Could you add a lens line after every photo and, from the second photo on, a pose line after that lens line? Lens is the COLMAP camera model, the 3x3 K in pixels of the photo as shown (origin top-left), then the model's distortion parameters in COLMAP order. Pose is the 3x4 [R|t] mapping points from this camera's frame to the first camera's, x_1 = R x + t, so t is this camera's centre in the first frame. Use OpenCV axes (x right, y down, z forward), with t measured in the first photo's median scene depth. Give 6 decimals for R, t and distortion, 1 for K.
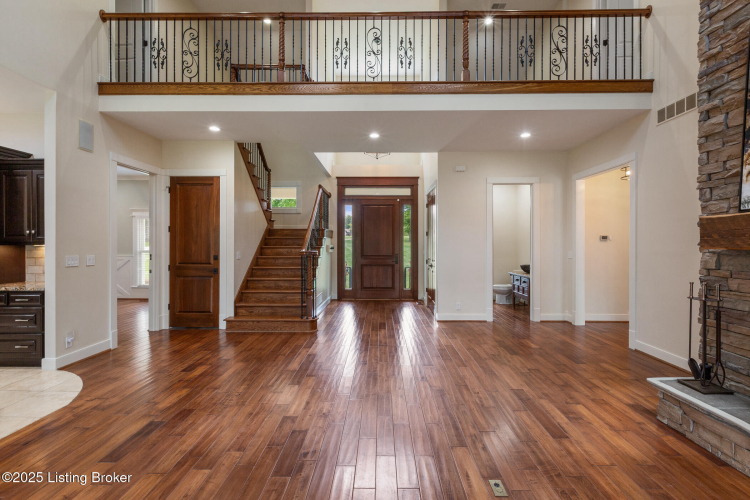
lens RADIAL K [[337.0, 0, 375.3], [0, 337.0, 243.8], [0, 0, 1]] dist [0.003773, 0.000380]
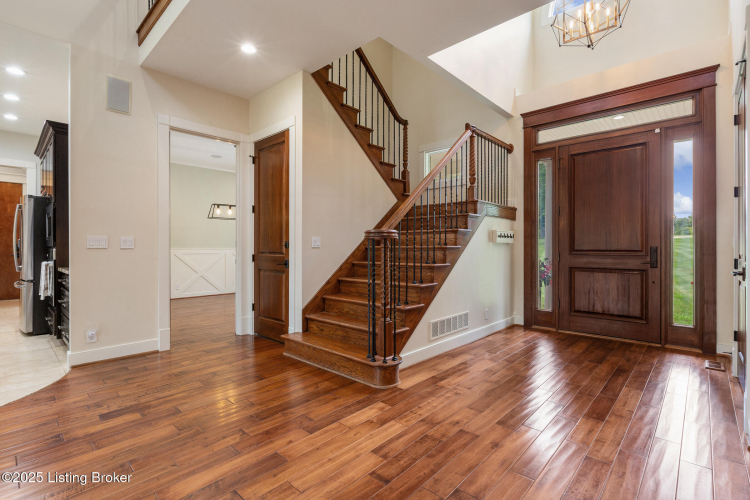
lens RADIAL K [[353.1, 0, 375.9], [0, 353.1, 247.9], [0, 0, 1]] dist [-0.009971, 0.001769]
pose [[0.742768, 0.000504, -0.669548, 0.161883], [0.000542, 0.999999, 0.001353, 0.047884], [0.669548, -0.001368, 0.742767, 0.596106]]
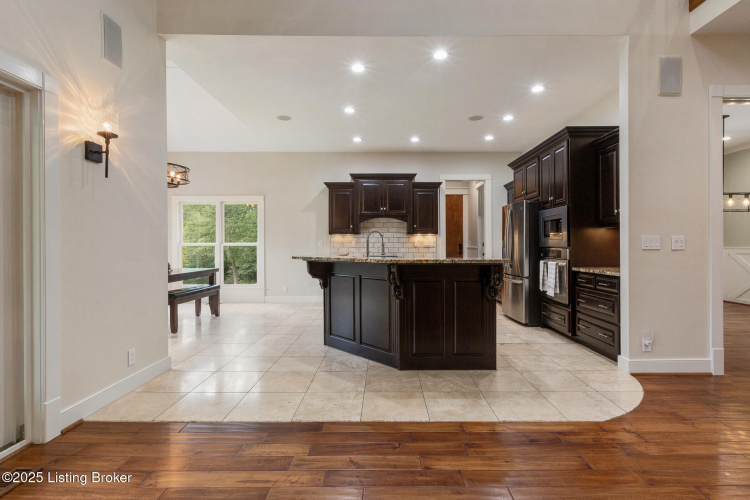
lens RADIAL K [[359.7, 0, 387.2], [0, 359.7, 245.9], [0, 0, 1]] dist [0.000988, -0.002007]
pose [[0.019187, 0.000535, -0.999816, -0.056013], [0.003930, 0.999992, 0.000610, 0.041048], [0.999808, -0.003941, 0.019184, 0.274587]]
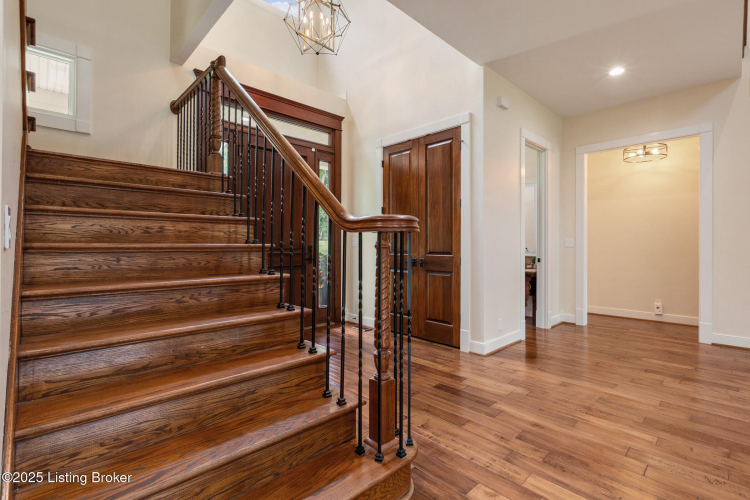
lens RADIAL K [[353.1, 0, 372.0], [0, 353.1, 248.0], [0, 0, 1]] dist [-0.009971, 0.001769]
pose [[0.706823, -0.000586, 0.707390, -0.430665], [-0.000584, 0.999999, 0.001412, 0.049829], [-0.707390, -0.001411, 0.706822, 0.807232]]
